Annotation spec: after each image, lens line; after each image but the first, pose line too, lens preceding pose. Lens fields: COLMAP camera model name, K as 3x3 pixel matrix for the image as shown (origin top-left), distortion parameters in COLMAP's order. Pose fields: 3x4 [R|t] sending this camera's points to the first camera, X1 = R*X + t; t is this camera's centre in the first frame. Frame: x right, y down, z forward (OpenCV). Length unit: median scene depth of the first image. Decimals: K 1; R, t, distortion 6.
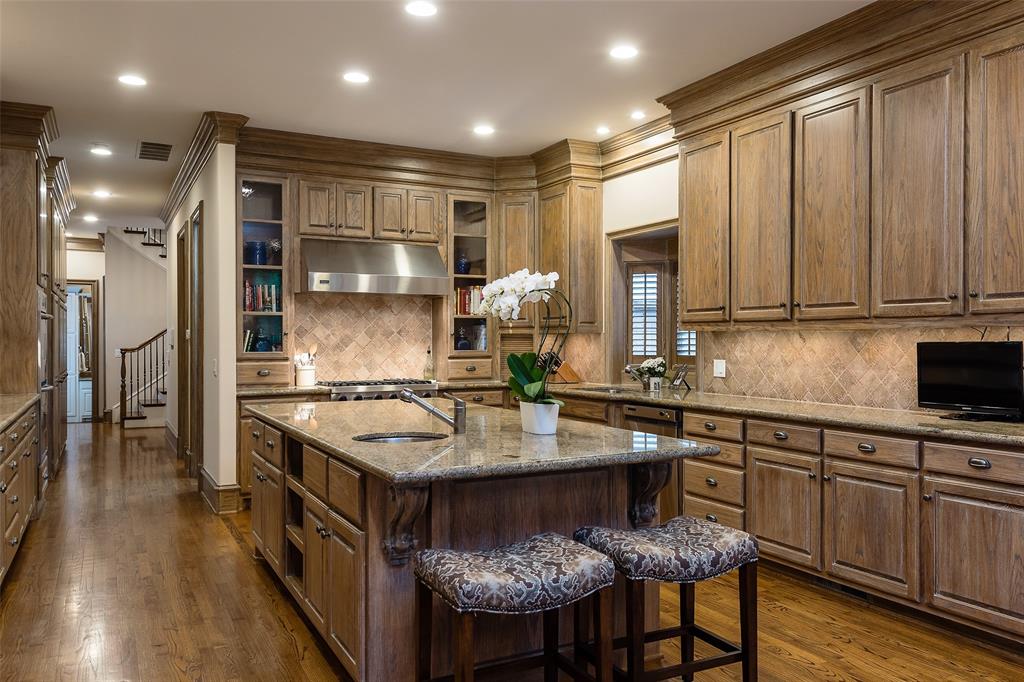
lens RADIAL K [[826.0, 0, 512.0], [0, 826.0, 341.0], [0, 0, 1]] dist [0.008174, 0.002826]
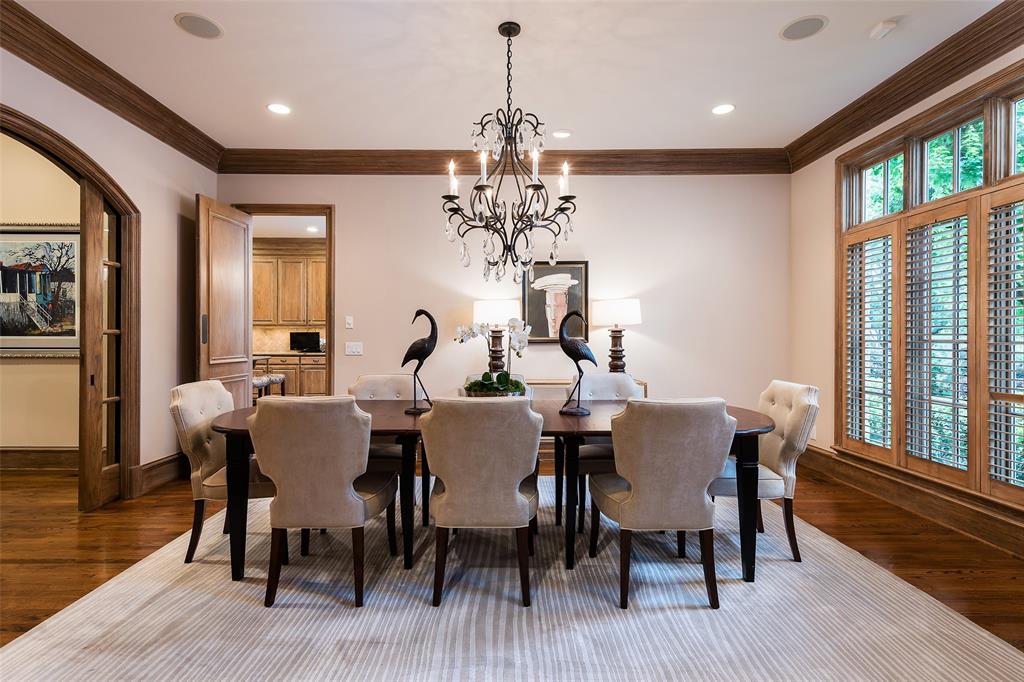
lens RADIAL K [[504.9, 0, 508.4], [0, 504.9, 333.9], [0, 0, 1]] dist [0.002505, 0.000012]
pose [[0.441768, 0.006521, 0.897106, -0.509949], [-0.000633, 0.999976, -0.006957, 0.011063], [-0.897129, 0.002506, 0.441761, -0.398030]]
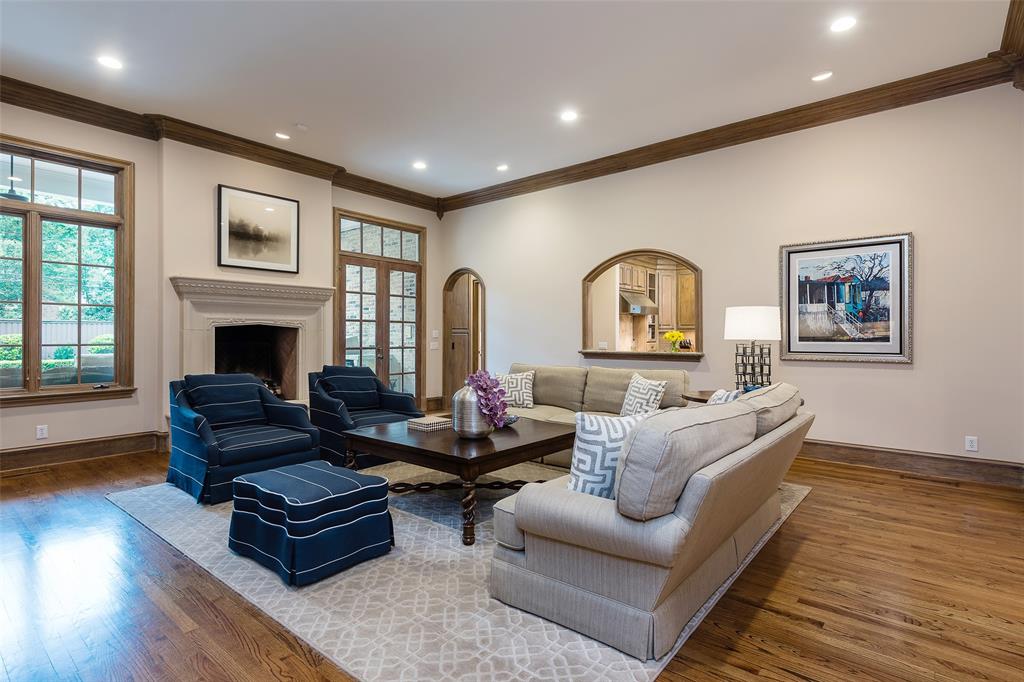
lens RADIAL K [[504.9, 0, 508.4], [0, 504.9, 333.9], [0, 0, 1]] dist [0.002505, 0.000012]
pose [[0.917658, 0.002815, 0.397362, -0.827996], [-0.000300, 0.999980, -0.006393, 0.004854], [-0.397372, 0.005747, 0.917640, -0.105170]]
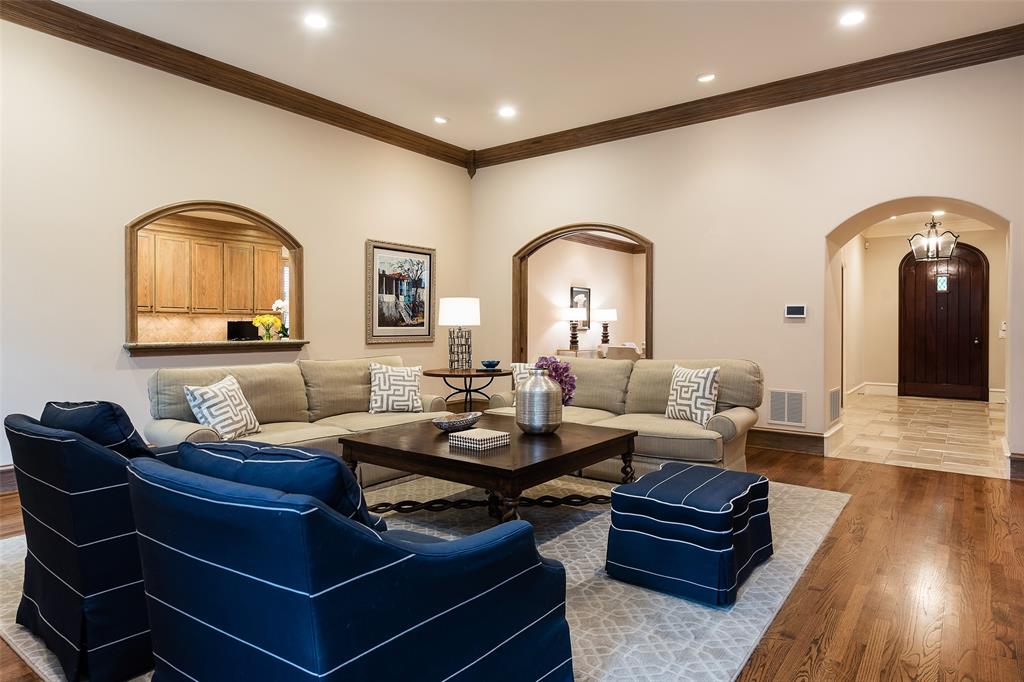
lens RADIAL K [[605.6, 0, 509.9], [0, 605.6, 330.0], [0, 0, 1]] dist [0.002599, 0.000721]
pose [[-0.442317, -0.008769, 0.896816, -1.081745], [-0.002465, 0.999960, 0.008562, 0.006654], [-0.896855, 0.001576, -0.442321, 0.503483]]
